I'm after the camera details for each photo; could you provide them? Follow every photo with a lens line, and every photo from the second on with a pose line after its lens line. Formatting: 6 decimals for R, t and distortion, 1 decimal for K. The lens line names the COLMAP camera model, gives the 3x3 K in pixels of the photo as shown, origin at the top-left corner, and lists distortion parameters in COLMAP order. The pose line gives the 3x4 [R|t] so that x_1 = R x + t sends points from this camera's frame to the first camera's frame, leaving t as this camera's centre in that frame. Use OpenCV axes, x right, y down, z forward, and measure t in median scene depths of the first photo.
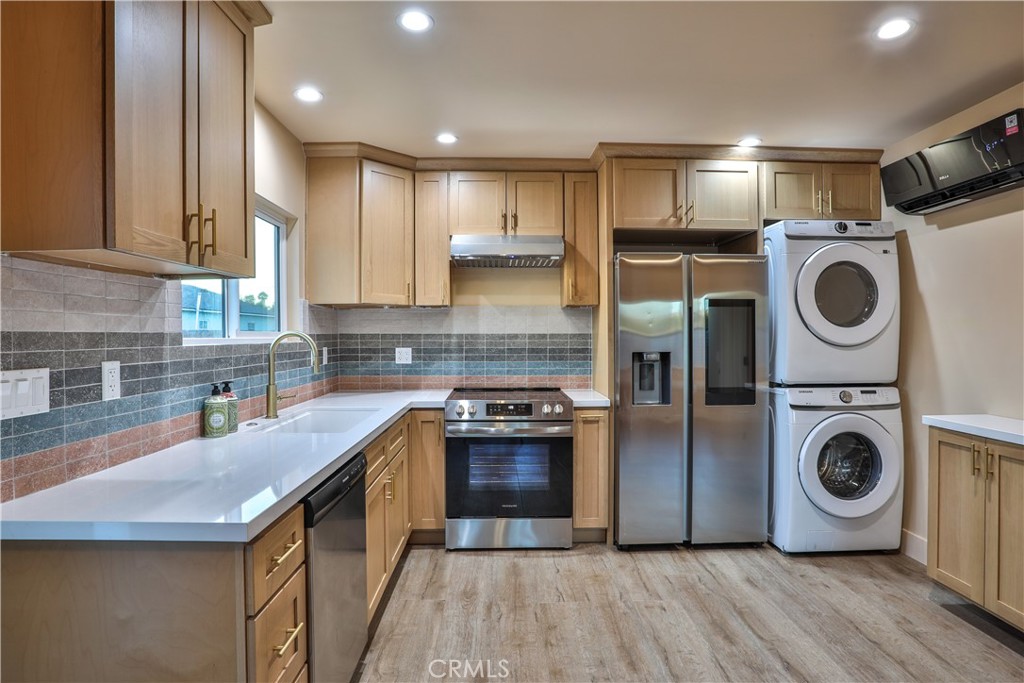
lens RADIAL K [[528.4, 0, 512.9], [0, 528.4, 338.8], [0, 0, 1]] dist [-0.058047, 0.011610]
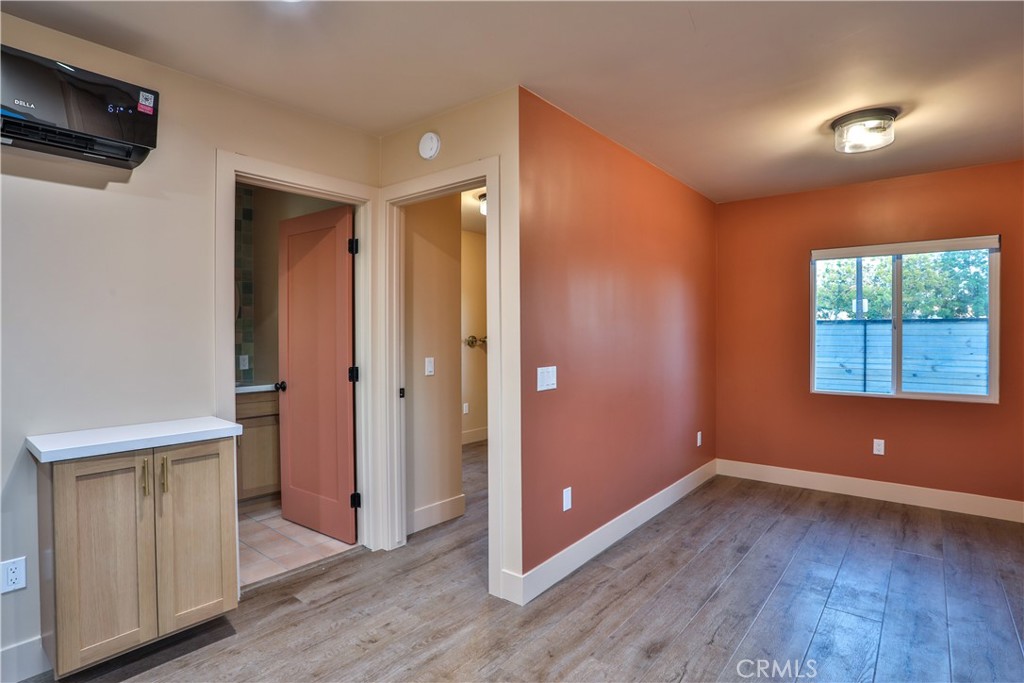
lens RADIAL K [[528.4, 0, 512.3], [0, 528.4, 338.8], [0, 0, 1]] dist [-0.058047, 0.011610]
pose [[-0.770859, -0.003897, 0.636994, -0.116702], [0.005926, 0.999894, 0.013289, -0.003020], [-0.636978, 0.014019, -0.770754, 1.276930]]
